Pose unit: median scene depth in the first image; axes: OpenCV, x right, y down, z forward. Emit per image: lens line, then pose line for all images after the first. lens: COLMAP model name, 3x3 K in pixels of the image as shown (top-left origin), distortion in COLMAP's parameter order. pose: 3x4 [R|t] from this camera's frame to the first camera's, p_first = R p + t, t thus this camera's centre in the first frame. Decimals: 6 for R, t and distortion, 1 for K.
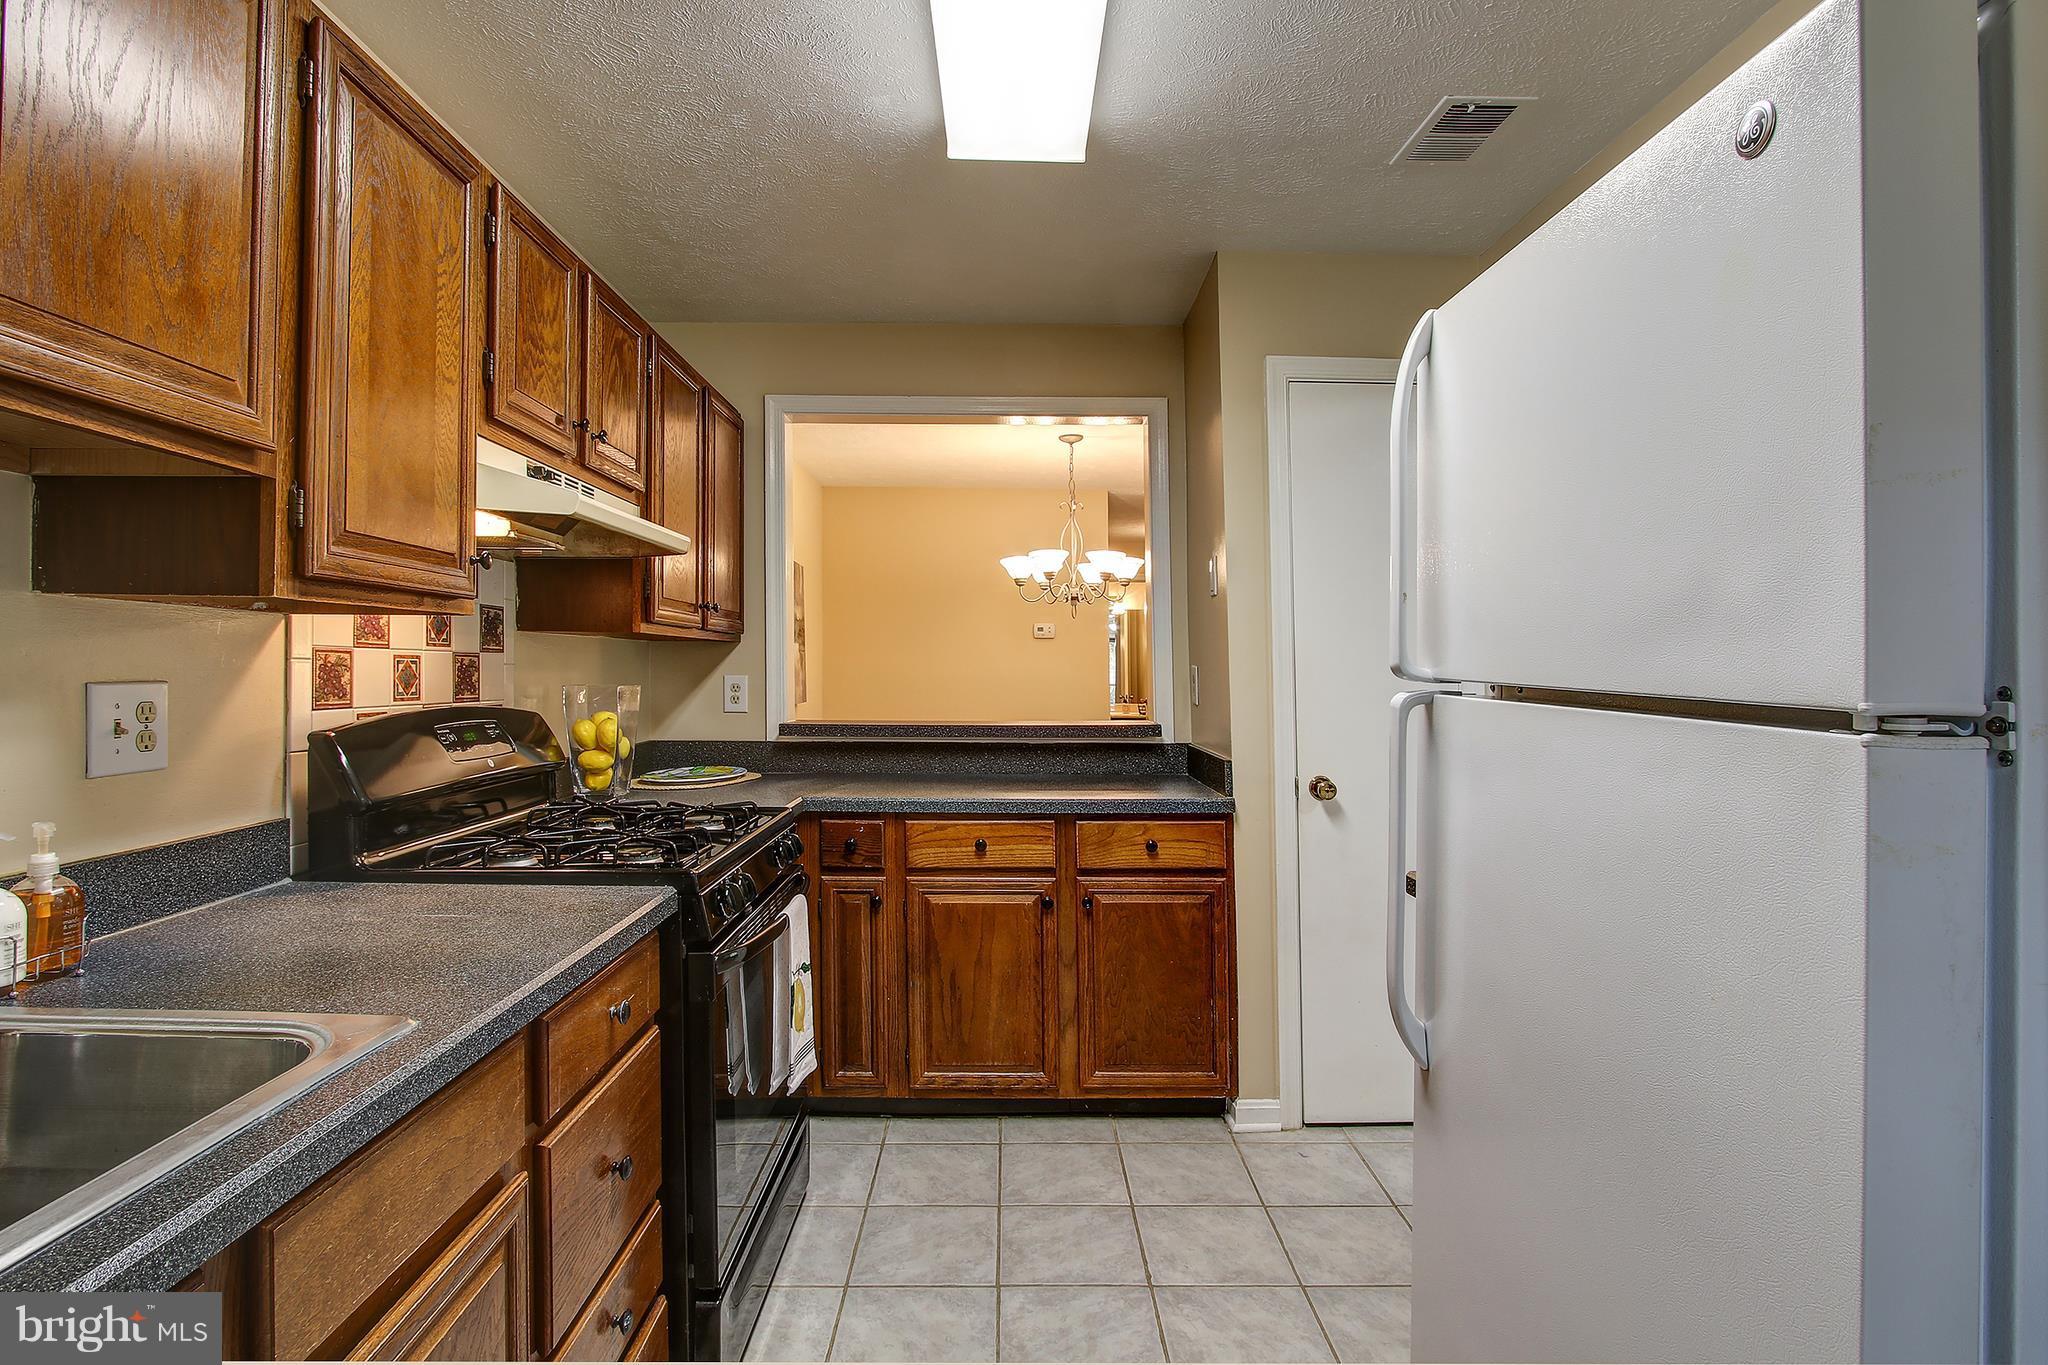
lens RADIAL K [[993.9, 0, 1015.7], [0, 993.9, 660.5], [0, 0, 1]] dist [-0.025526, 0.000399]
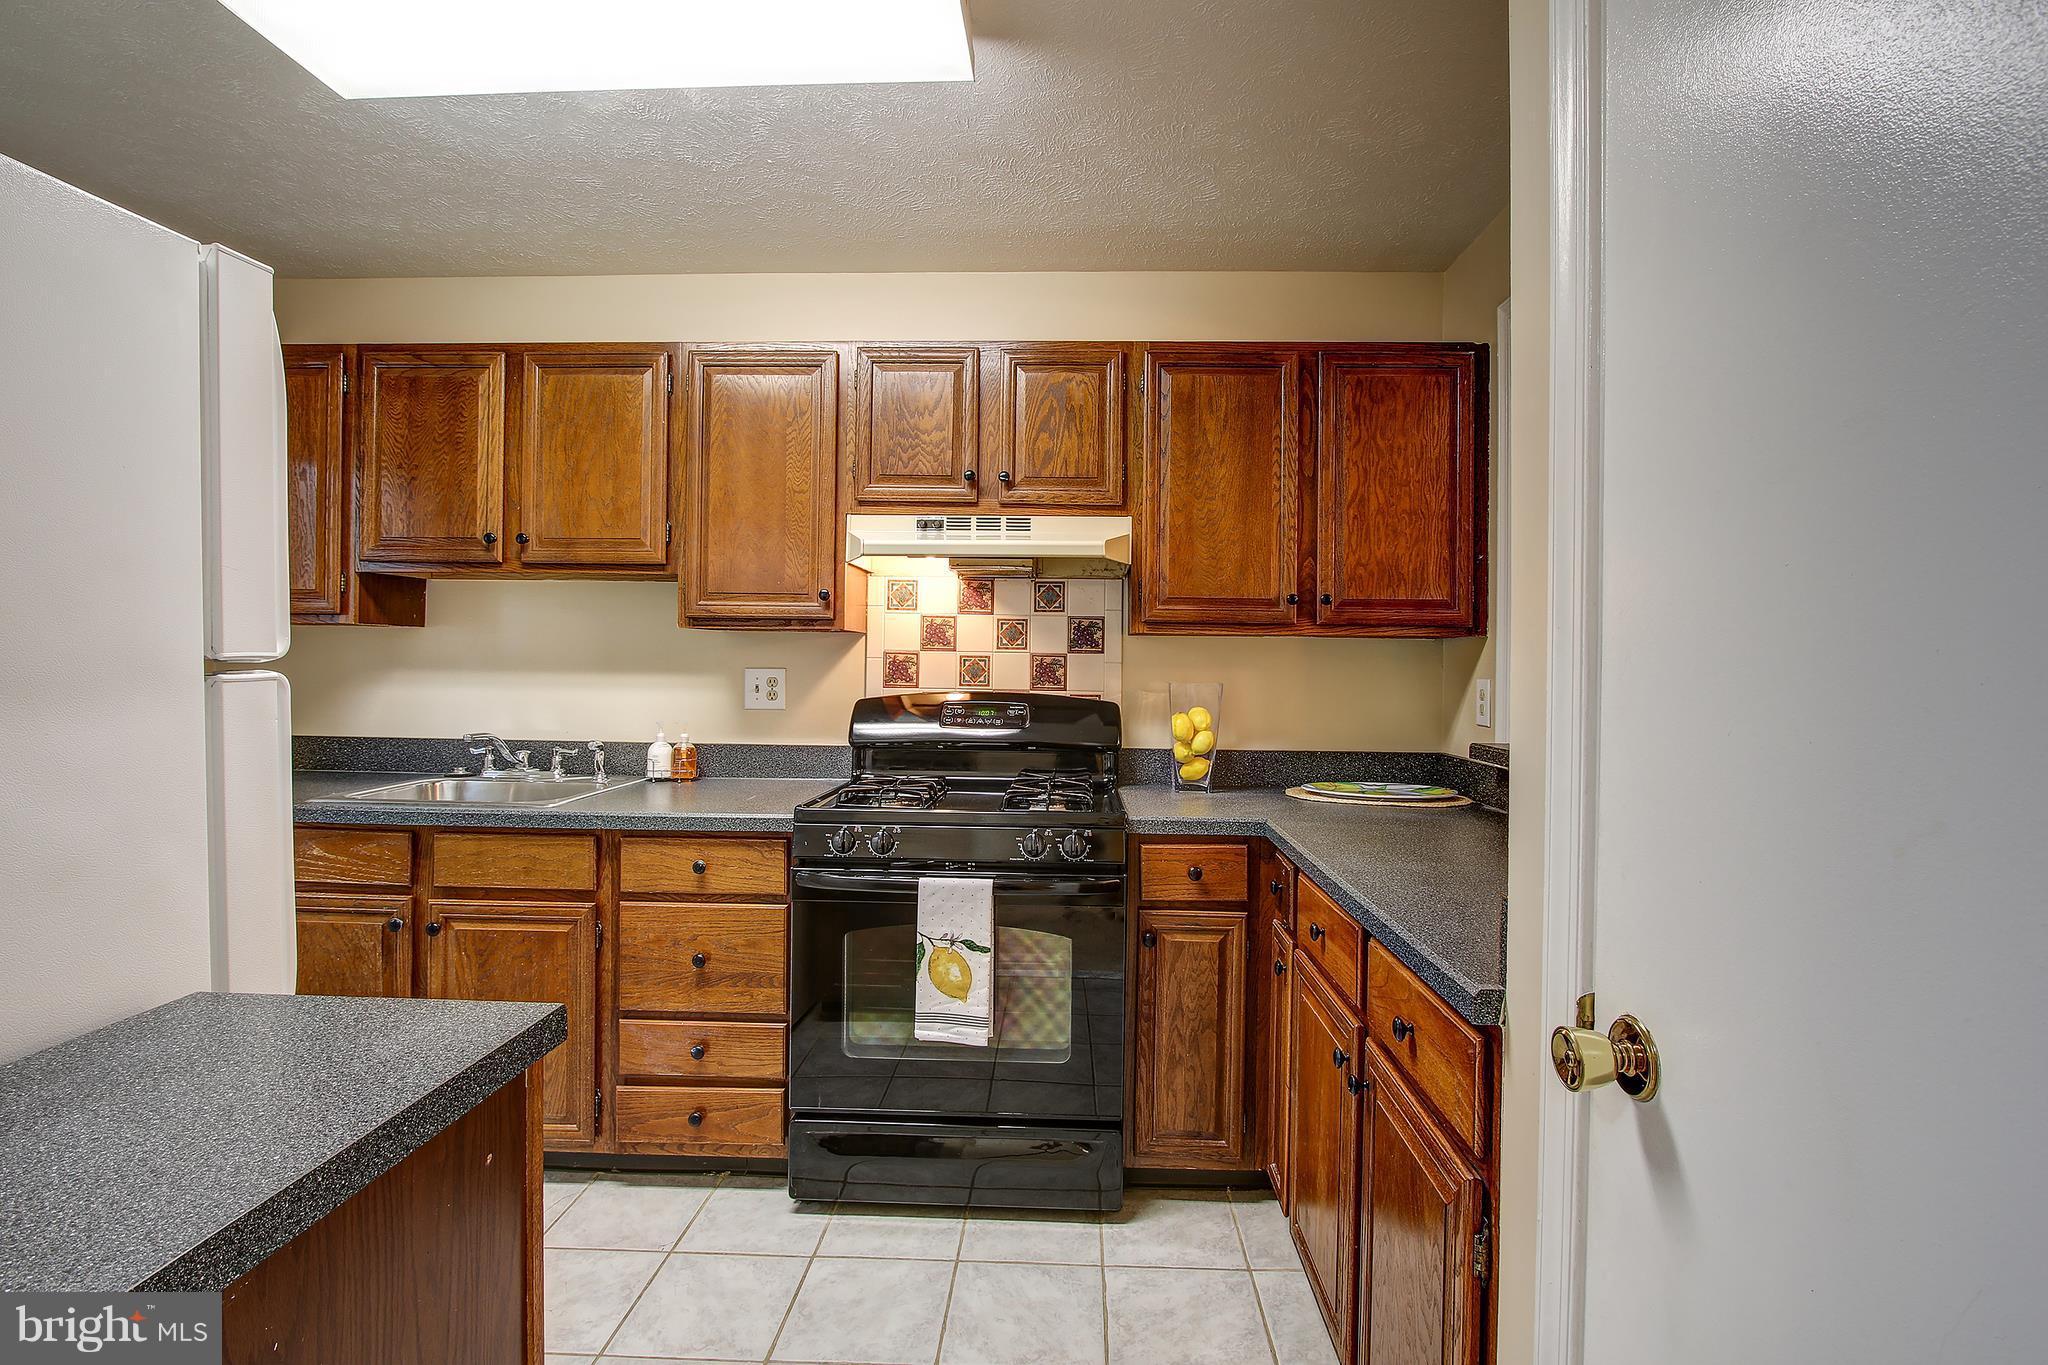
lens RADIAL K [[946.0, 0, 1017.0], [0, 946.0, 683.1], [0, 0, 1]] dist [-0.025375, 0.003345]
pose [[-0.036248, 0.010746, -0.999285, 0.847821], [-0.006644, 0.999917, 0.010994, 0.020734], [0.999321, 0.007038, -0.036174, 1.160128]]
